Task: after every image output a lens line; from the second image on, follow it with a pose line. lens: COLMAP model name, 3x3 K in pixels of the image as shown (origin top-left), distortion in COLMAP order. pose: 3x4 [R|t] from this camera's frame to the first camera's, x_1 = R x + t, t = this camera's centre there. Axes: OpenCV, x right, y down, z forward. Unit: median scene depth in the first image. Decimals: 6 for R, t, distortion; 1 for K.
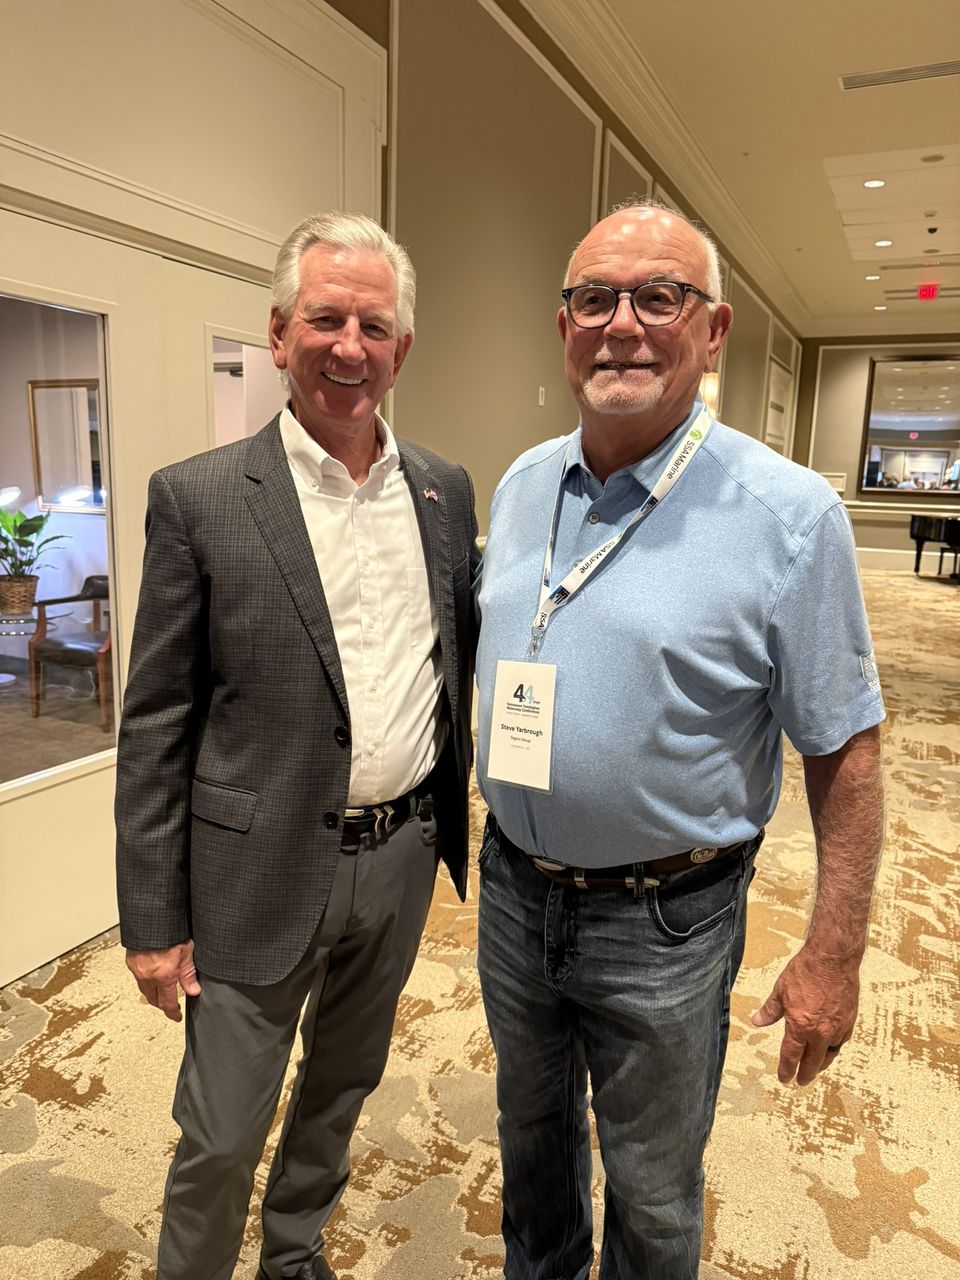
lens RADIAL K [[903.6, 0, 476.7], [0, 903.6, 641.2], [0, 0, 1]] dist [-0.001406, -0.001021]
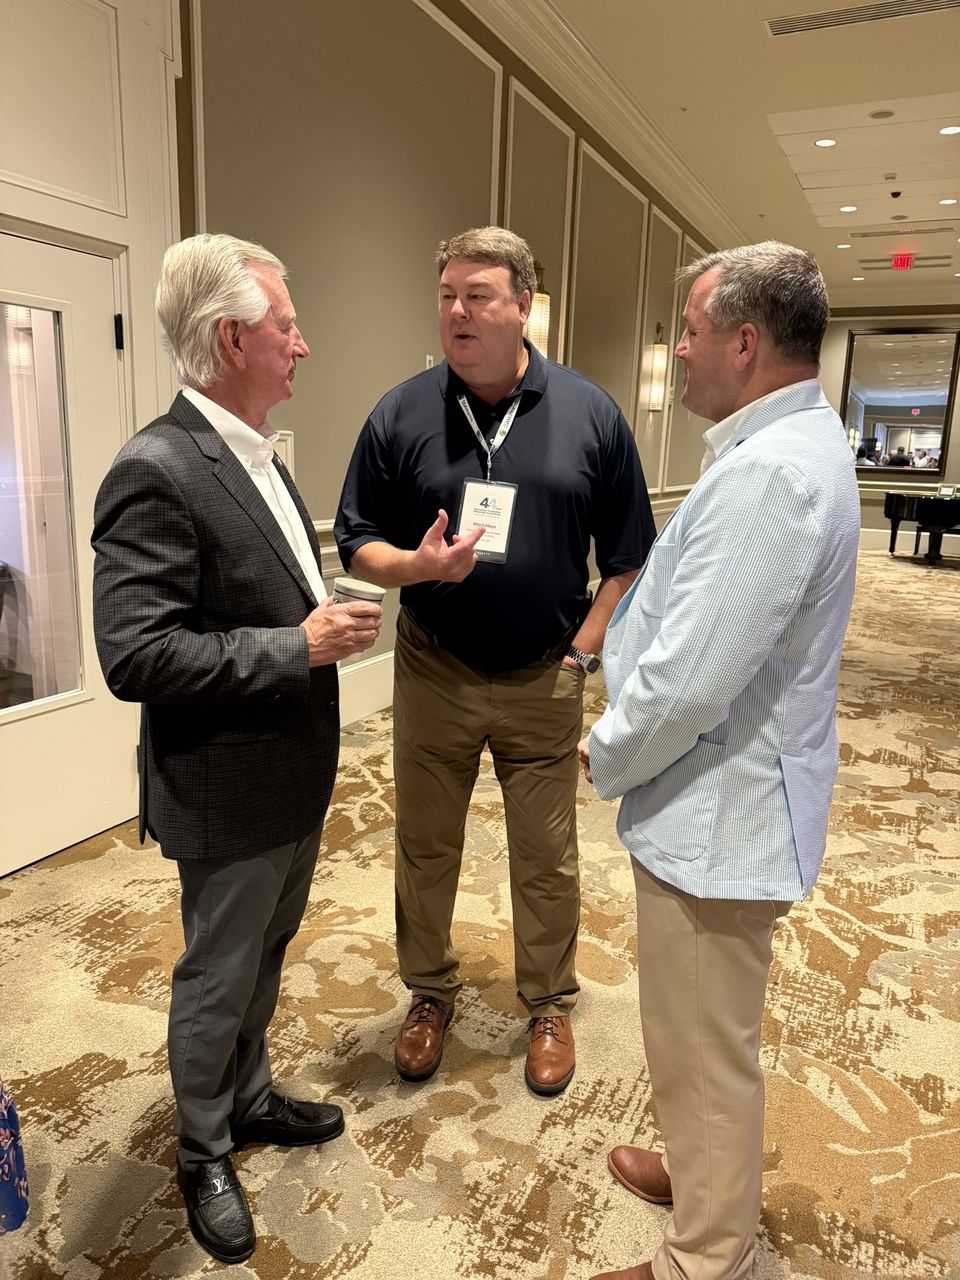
lens RADIAL K [[903.6, 0, 482.4], [0, 903.6, 639.4], [0, 0, 1]] dist [-0.001406, -0.001021]
pose [[0.999997, 0.002222, 0.000561, 0.112008], [-0.002235, 0.999716, 0.023743, -0.010288], [-0.000508, -0.023744, 0.999718, 0.056707]]
